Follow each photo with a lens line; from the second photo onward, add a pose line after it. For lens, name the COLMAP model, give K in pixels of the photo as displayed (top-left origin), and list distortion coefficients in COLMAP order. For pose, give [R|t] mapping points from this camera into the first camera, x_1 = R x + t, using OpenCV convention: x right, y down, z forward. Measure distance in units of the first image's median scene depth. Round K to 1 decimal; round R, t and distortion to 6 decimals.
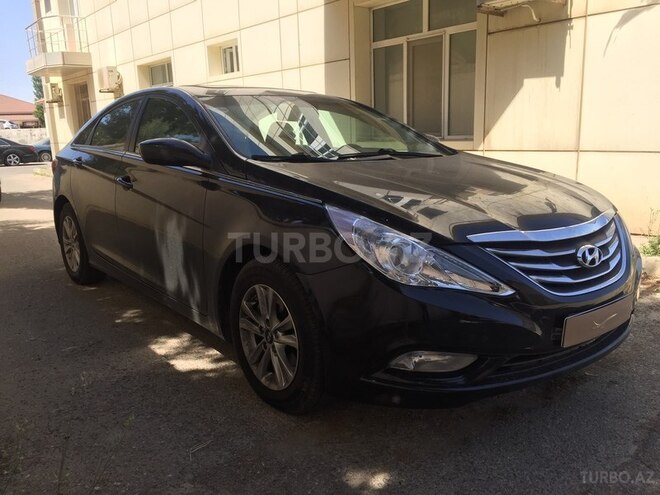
lens RADIAL K [[566.4, 0, 330.0], [0, 566.4, 247.5], [0, 0, 1]] dist [0.088280, -0.123262]
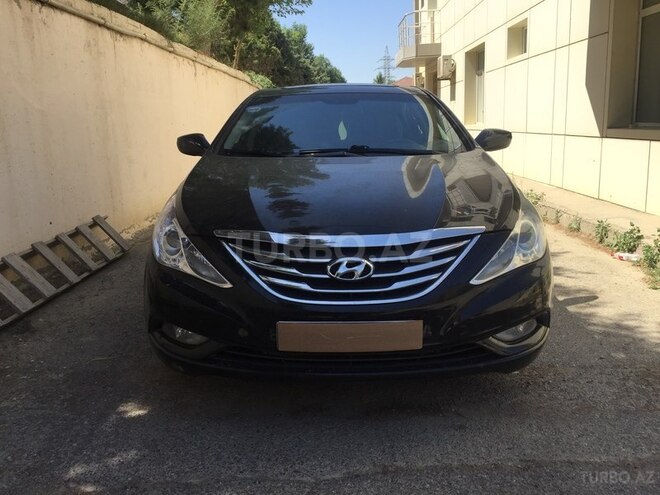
lens RADIAL K [[566.4, 0, 330.0], [0, 566.4, 247.5], [0, 0, 1]] dist [0.088280, -0.123262]
pose [[0.769802, 0.137541, -0.623288, 0.257744], [-0.117183, 0.990363, 0.073815, -0.021994], [0.627434, 0.016215, 0.778501, 0.063179]]
